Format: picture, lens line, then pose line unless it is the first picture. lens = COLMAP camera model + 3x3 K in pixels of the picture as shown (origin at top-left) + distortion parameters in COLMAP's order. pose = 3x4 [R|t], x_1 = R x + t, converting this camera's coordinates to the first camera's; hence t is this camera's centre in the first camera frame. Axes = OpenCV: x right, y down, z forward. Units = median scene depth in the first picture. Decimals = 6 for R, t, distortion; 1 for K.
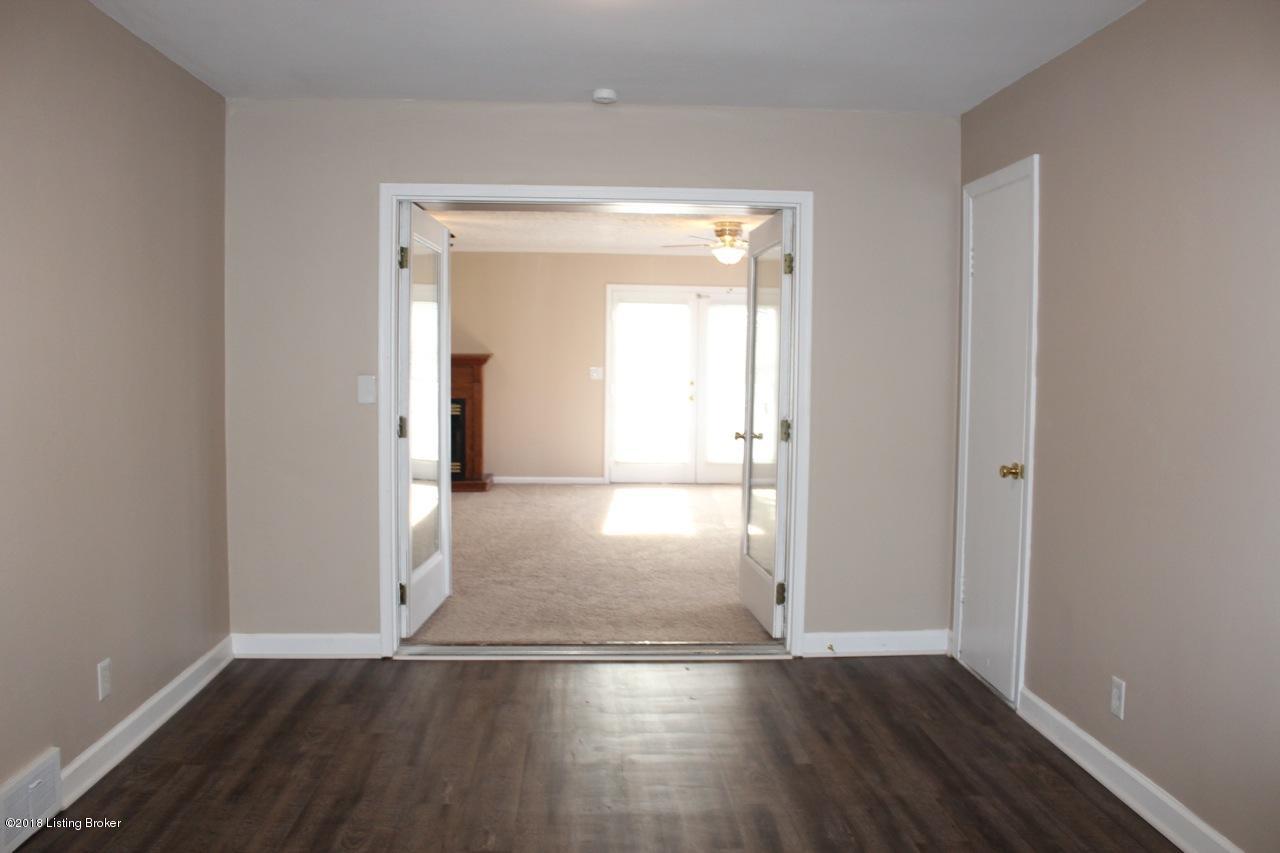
lens RADIAL K [[1032.7, 0, 642.8], [0, 1032.7, 420.6], [0, 0, 1]] dist [-0.177899, 0.141146]
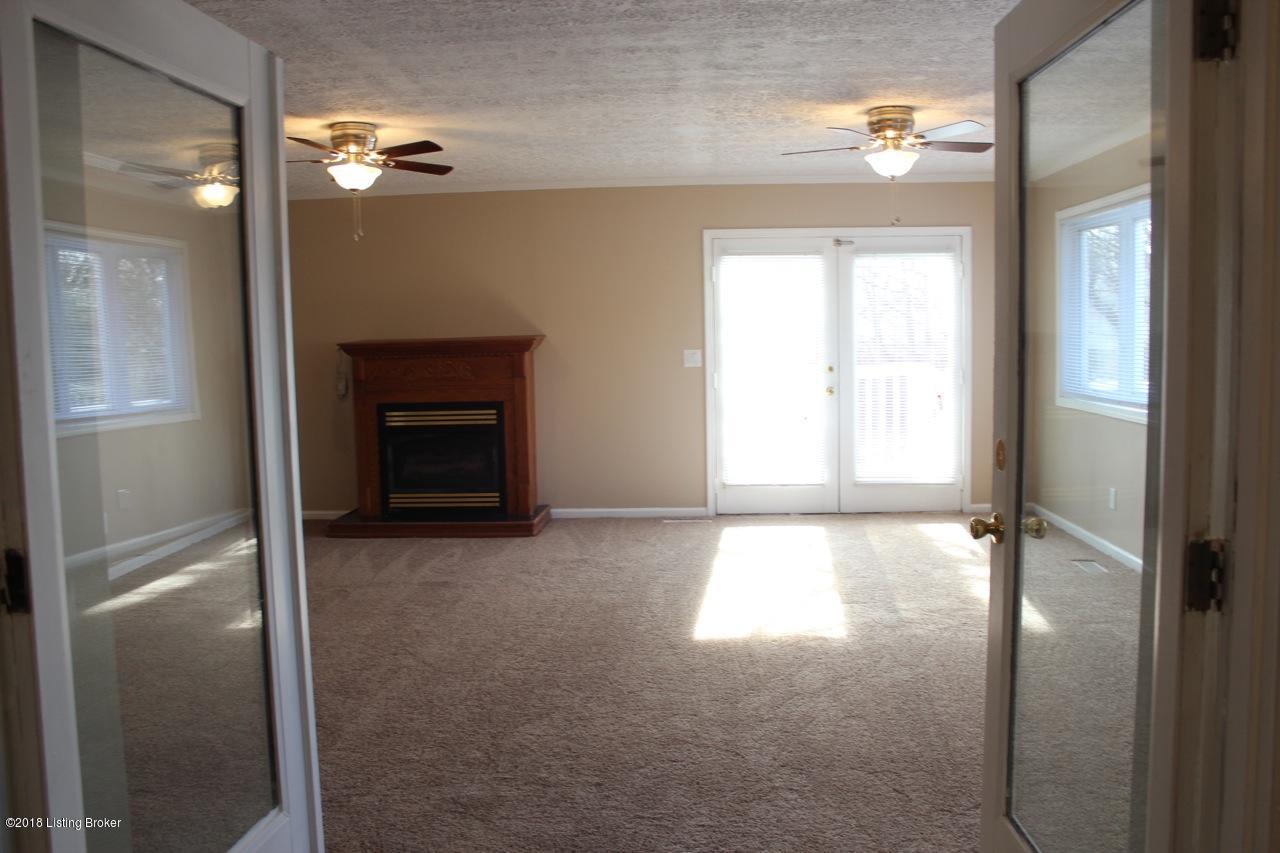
lens RADIAL K [[1032.7, 0, 642.8], [0, 1032.7, 420.6], [0, 0, 1]] dist [-0.177899, 0.141146]
pose [[0.992431, -0.023006, -0.120628, 0.004987], [0.025951, 0.999401, 0.022903, -0.021867], [0.120029, -0.025860, 0.992434, 0.320925]]
